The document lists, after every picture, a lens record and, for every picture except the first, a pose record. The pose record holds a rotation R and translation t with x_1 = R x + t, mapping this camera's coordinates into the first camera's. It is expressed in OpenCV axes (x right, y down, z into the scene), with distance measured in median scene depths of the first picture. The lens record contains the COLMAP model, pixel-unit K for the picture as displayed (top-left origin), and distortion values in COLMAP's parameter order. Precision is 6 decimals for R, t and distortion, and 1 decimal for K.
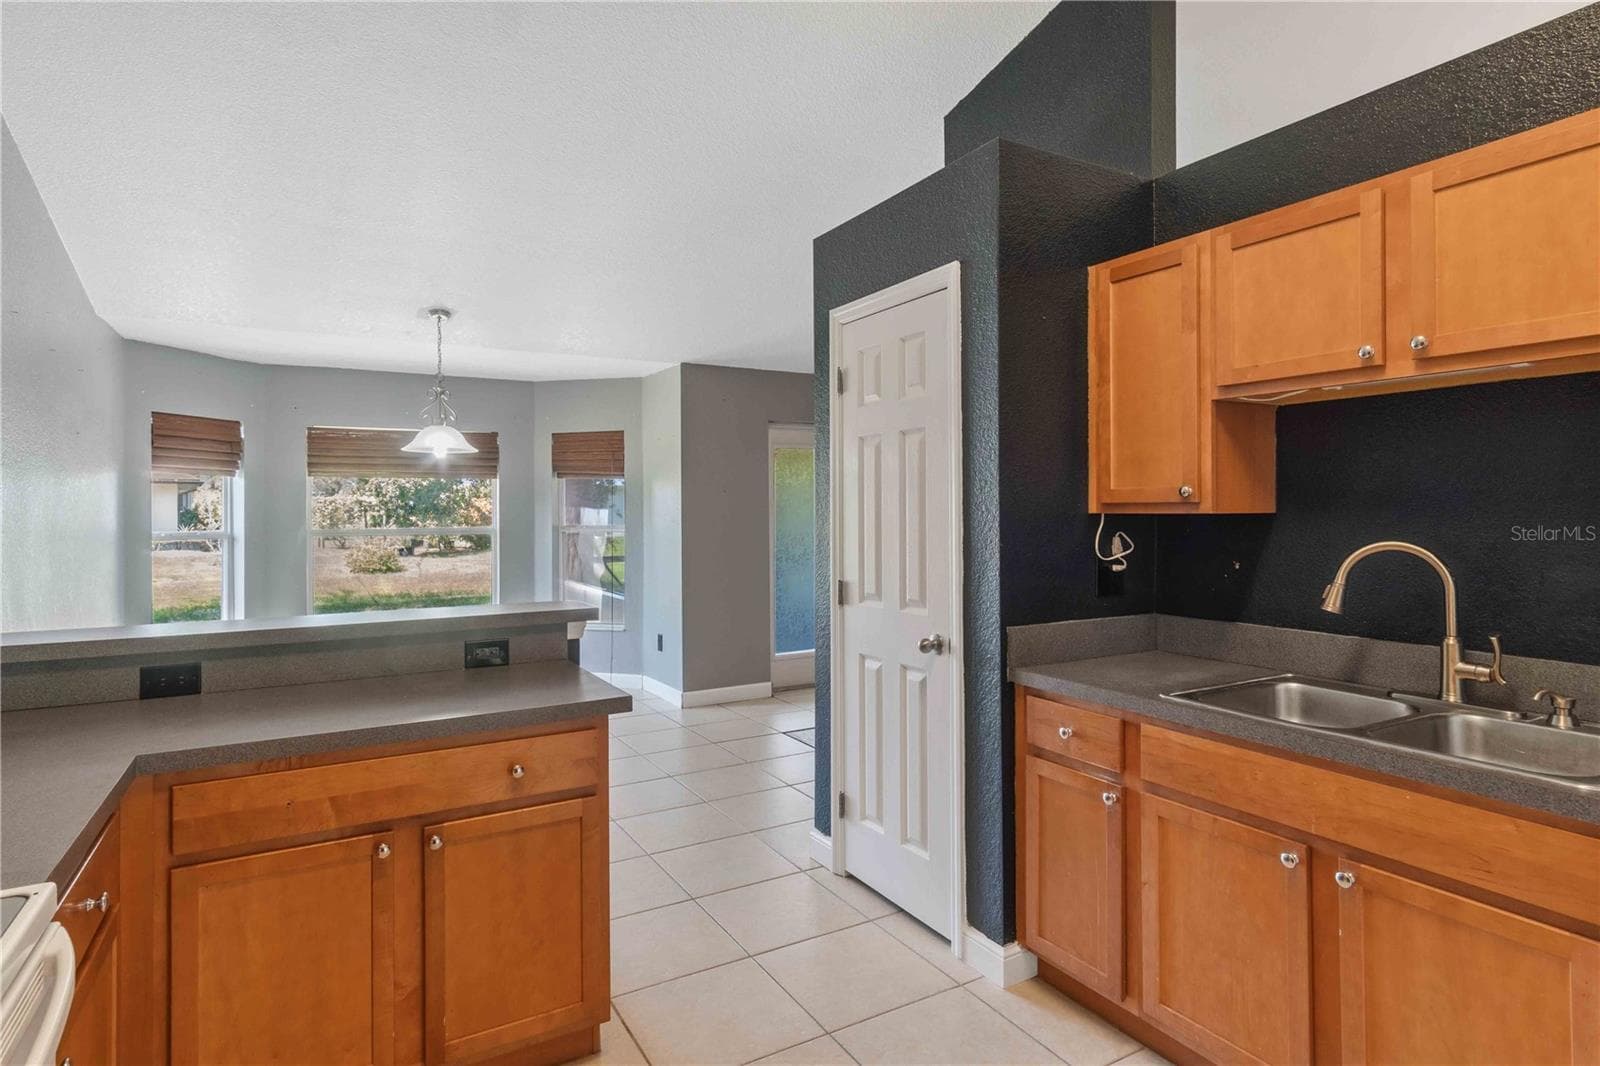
lens RADIAL K [[866.7, 0, 810.7], [0, 866.7, 506.4], [0, 0, 1]] dist [0.001568, 0.002767]
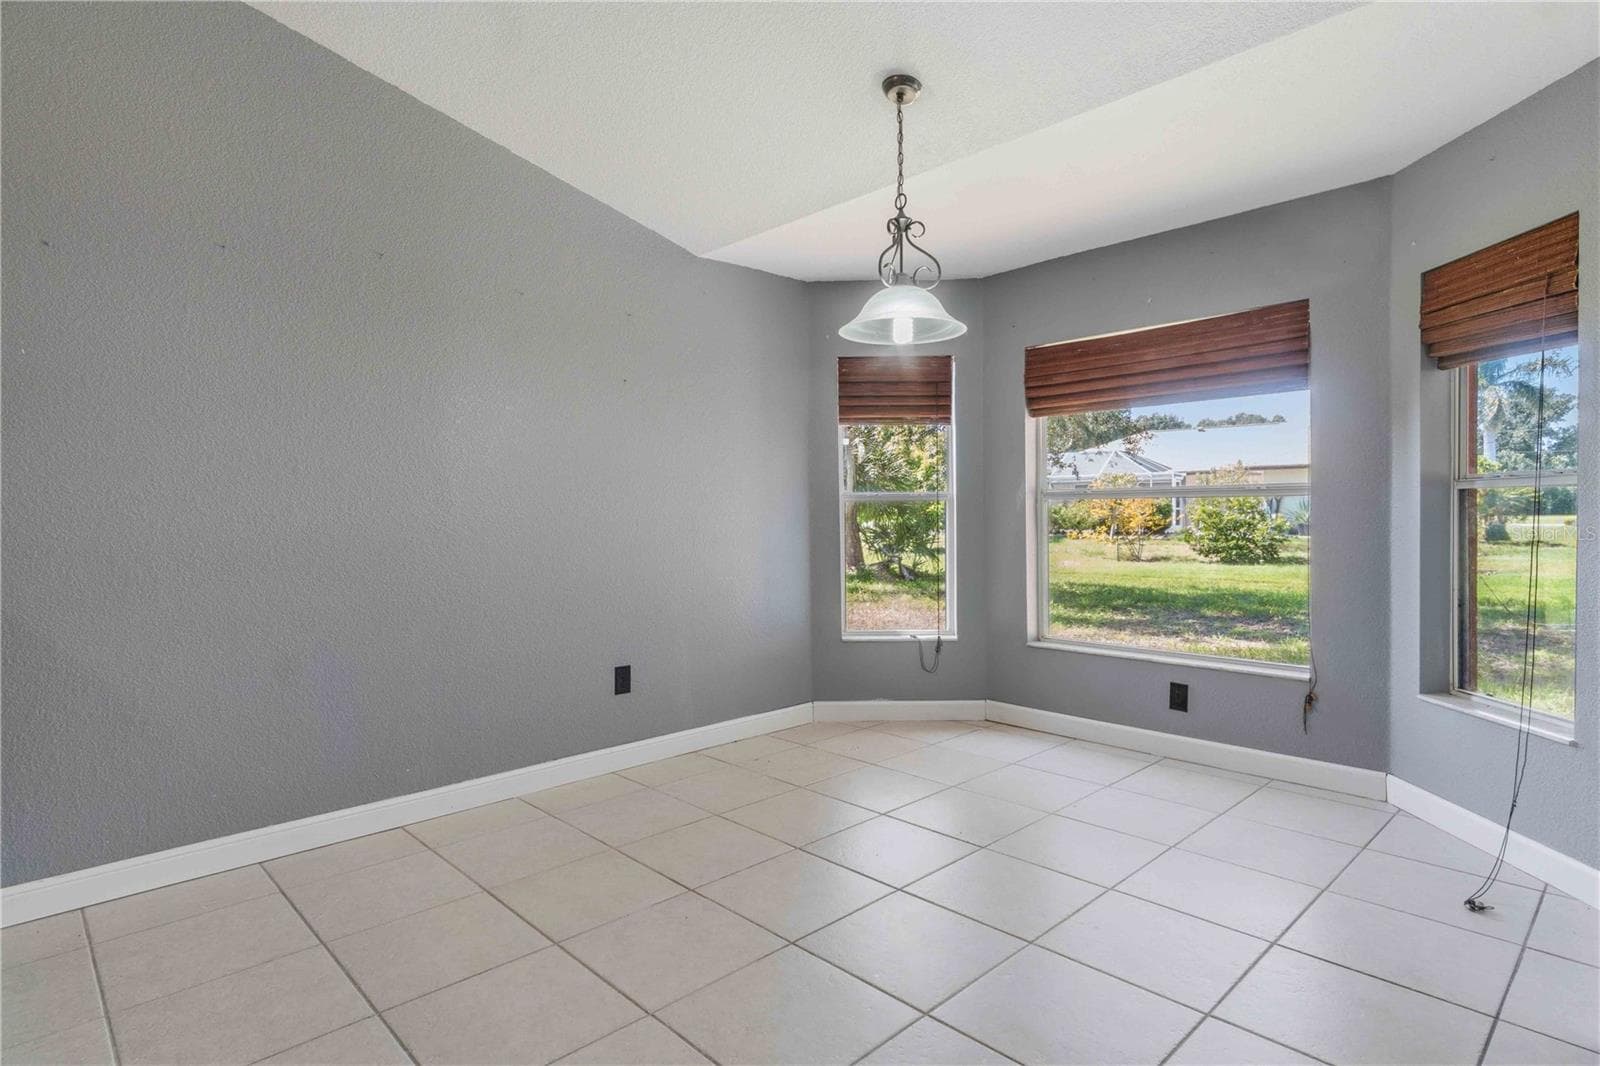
lens RADIAL K [[834.7, 0, 733.8], [0, 834.7, 521.6], [0, 0, 1]] dist [0.001567, -0.000233]
pose [[0.201138, 0.019717, -0.979364, 0.079619], [0.011581, 0.999680, 0.022505, 0.041886], [0.979494, -0.015869, 0.200845, 0.710320]]
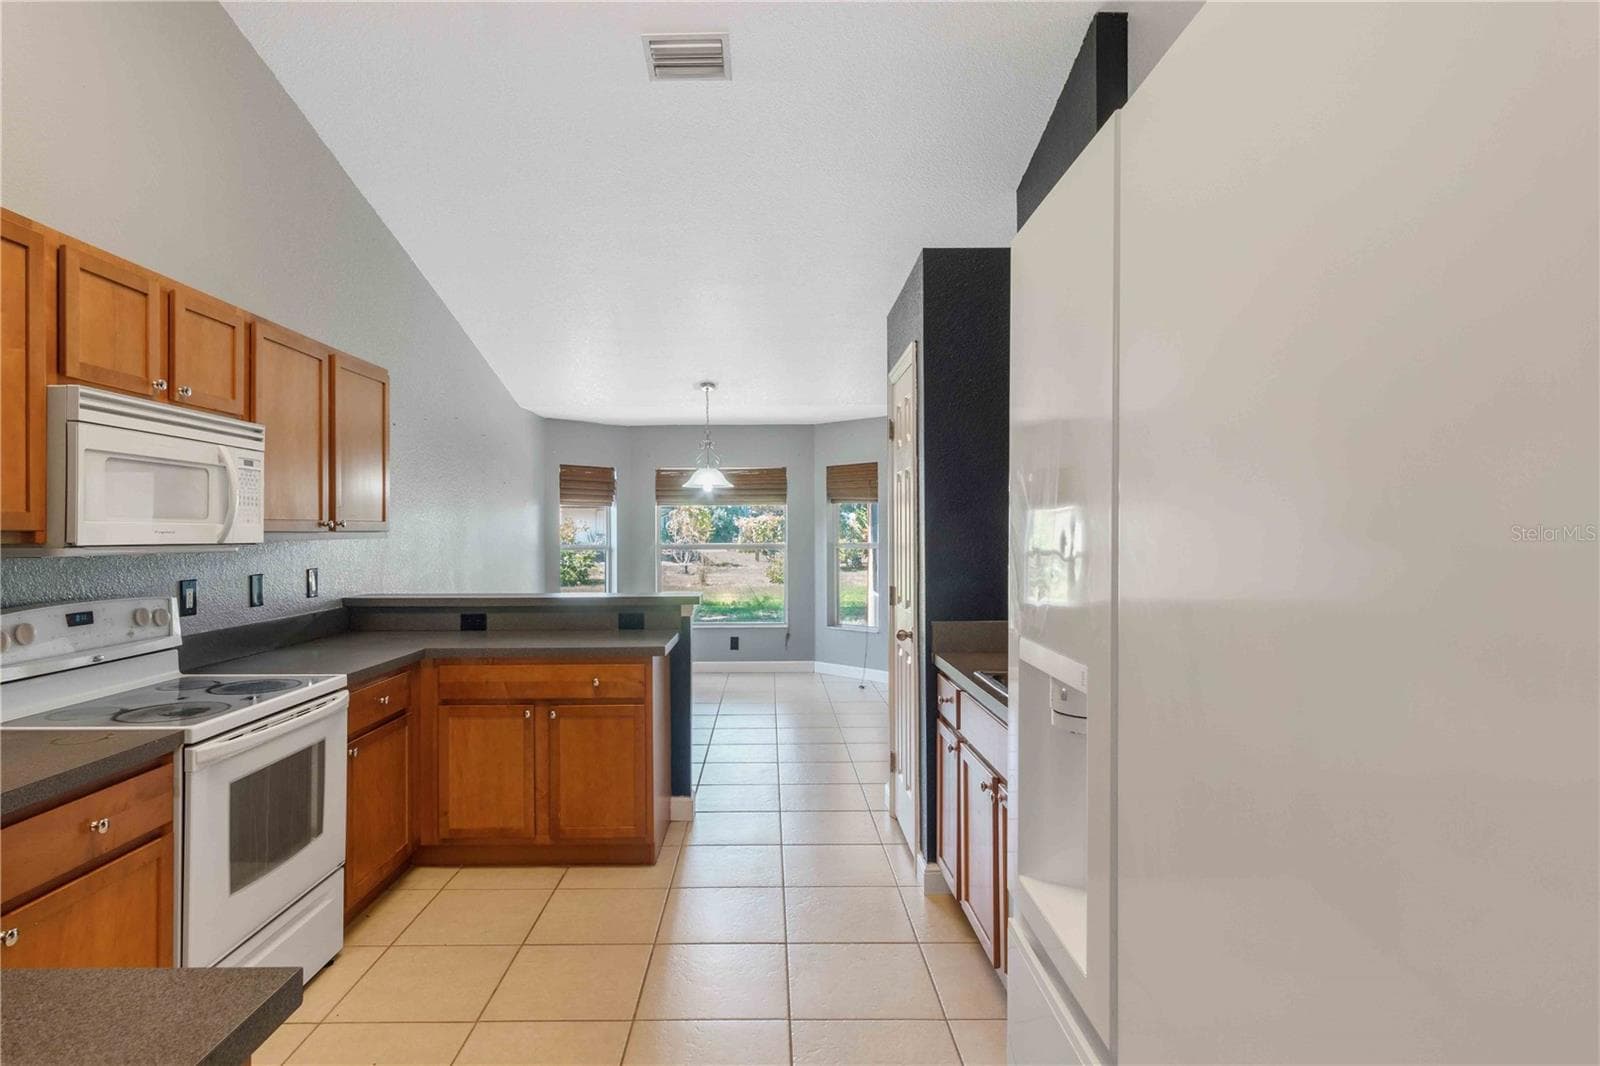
lens RADIAL K [[866.9, 0, 743.7], [0, 866.9, 526.0], [0, 0, 1]] dist [0.000983, 0.000564]
pose [[0.853299, -0.001372, -0.521421, 0.298824], [0.001887, 0.999998, 0.000456, -0.002480], [0.521419, -0.001373, 0.853300, -0.118792]]
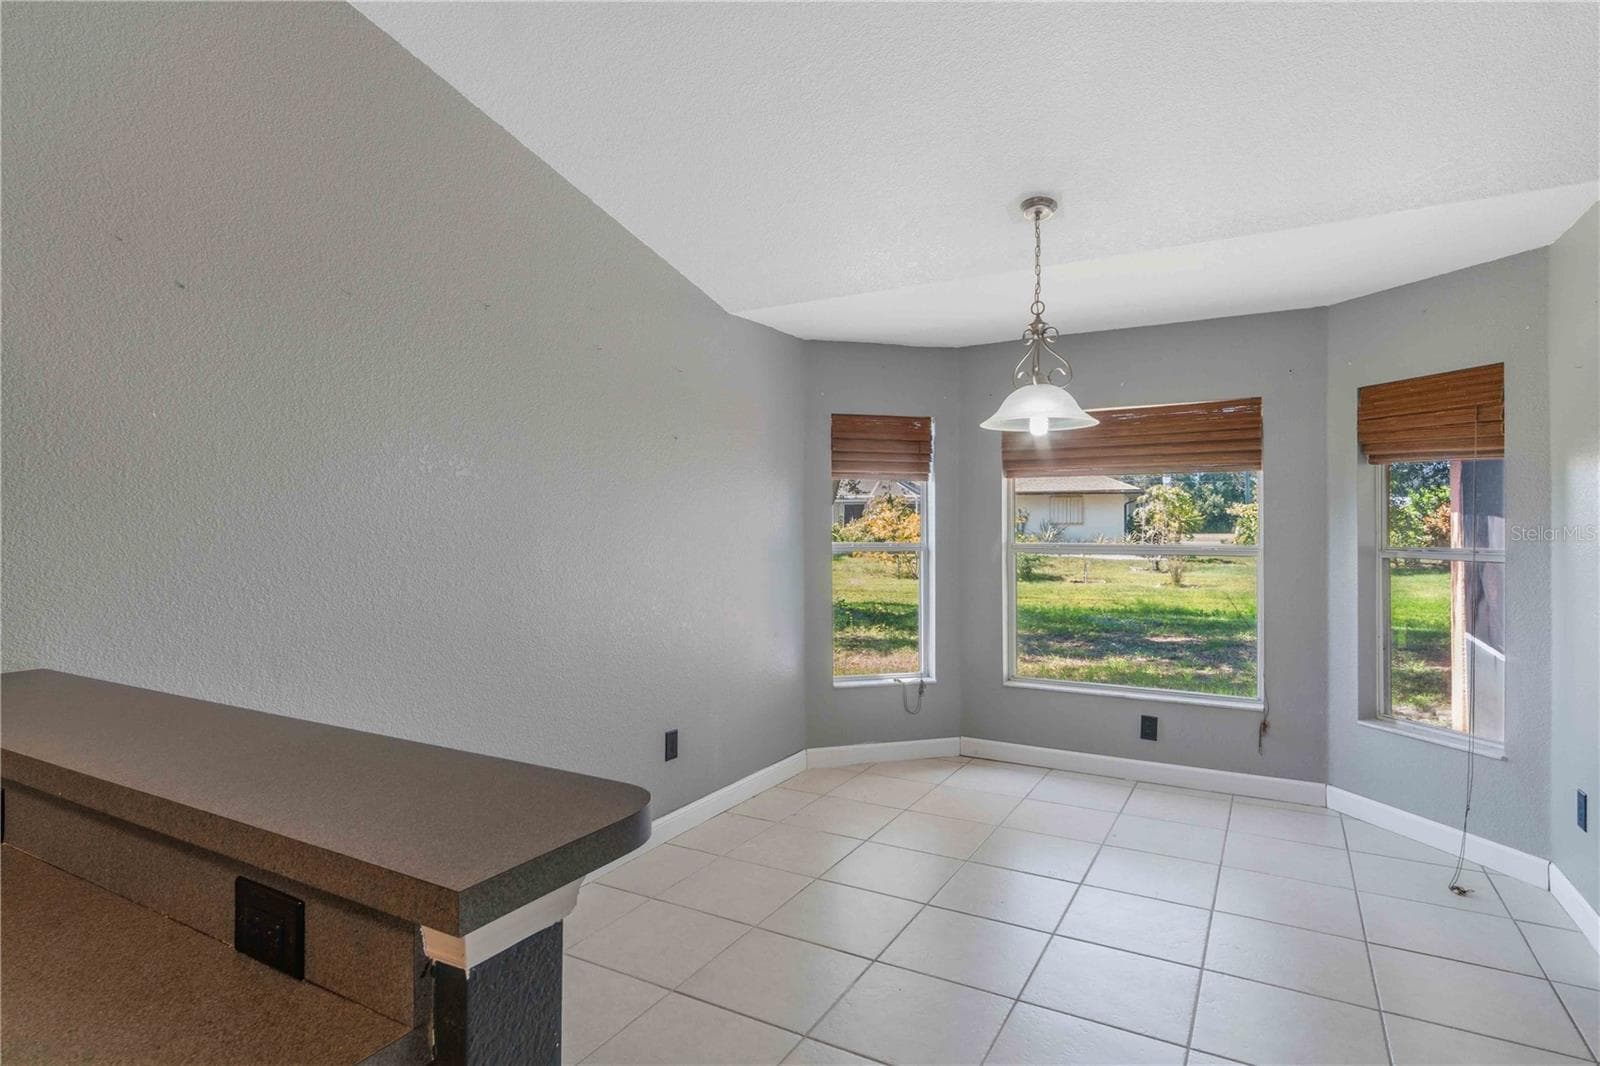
lens RADIAL K [[855.5, 0, 744.8], [0, 855.5, 518.9], [0, 0, 1]] dist [0.001817, 0.000614]
pose [[0.471897, 0.002415, -0.881650, 0.017400], [0.002954, 0.999986, 0.004320, 0.000207], [0.881649, -0.004643, 0.471884, 0.470711]]
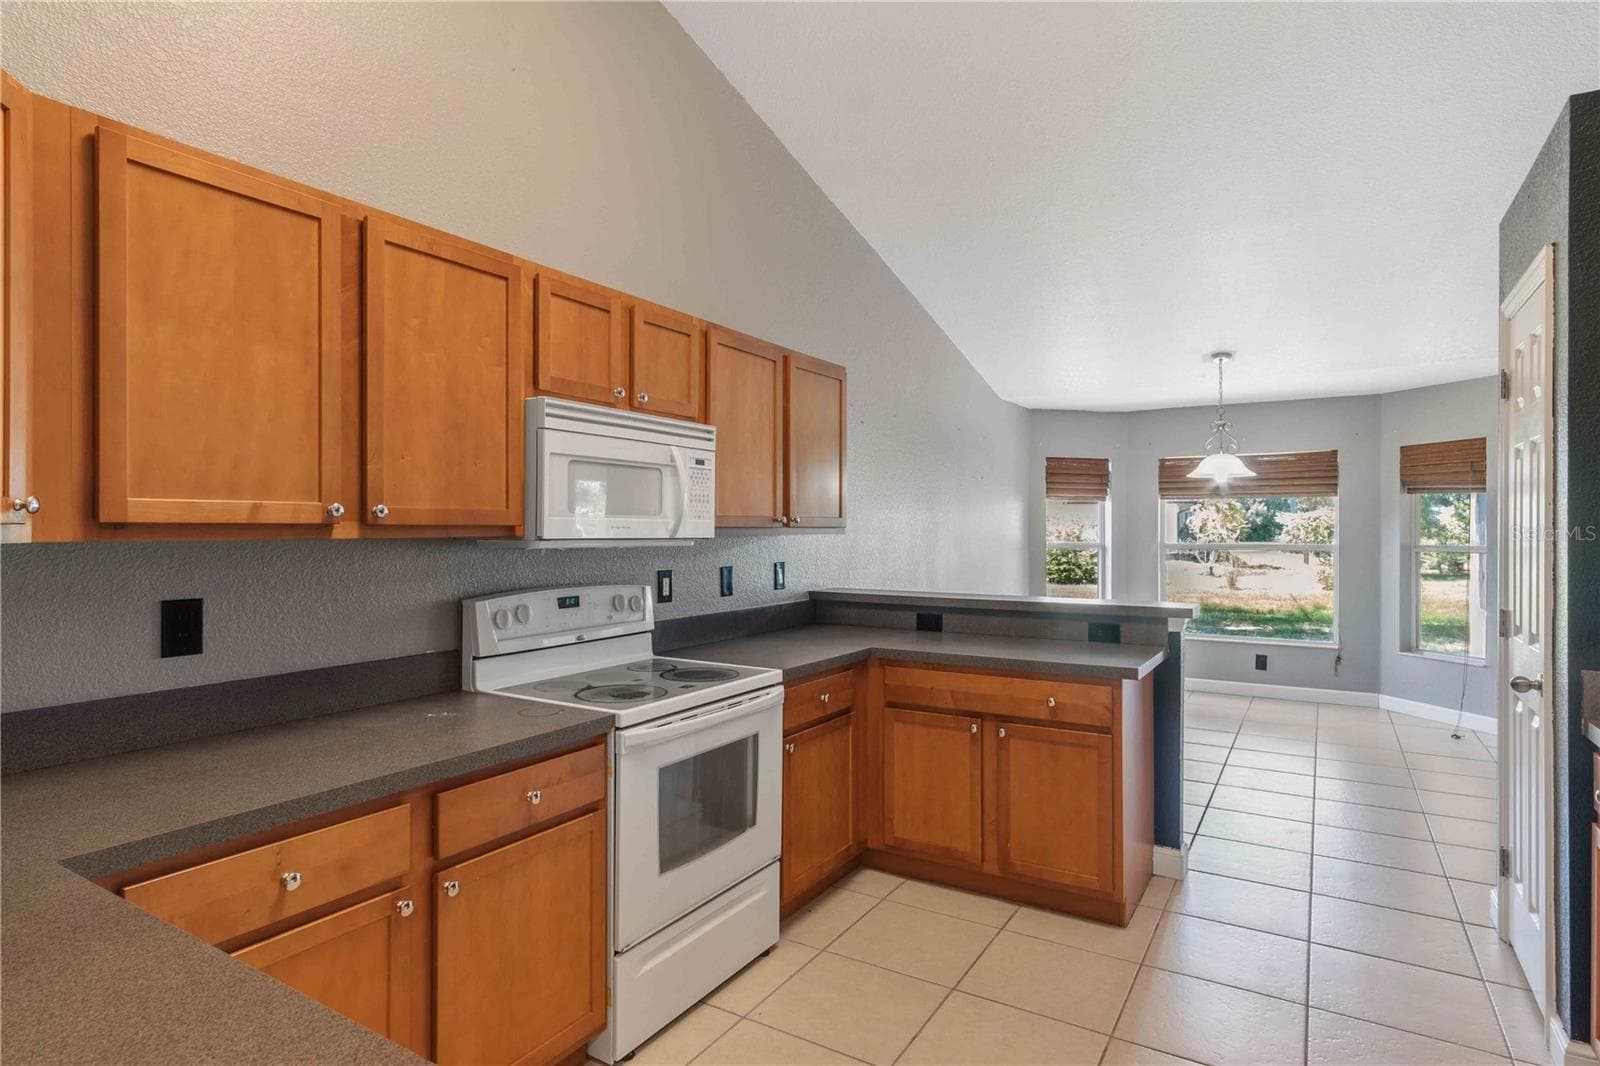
lens RADIAL K [[842.1, 0, 762.5], [0, 842.1, 528.6], [0, 0, 1]] dist [0.002705, 0.002654]
pose [[0.447042, 0.006631, -0.894488, 0.272024], [-0.000014, 0.999973, 0.007406, -0.002432], [0.894513, -0.003298, 0.447030, -0.037699]]
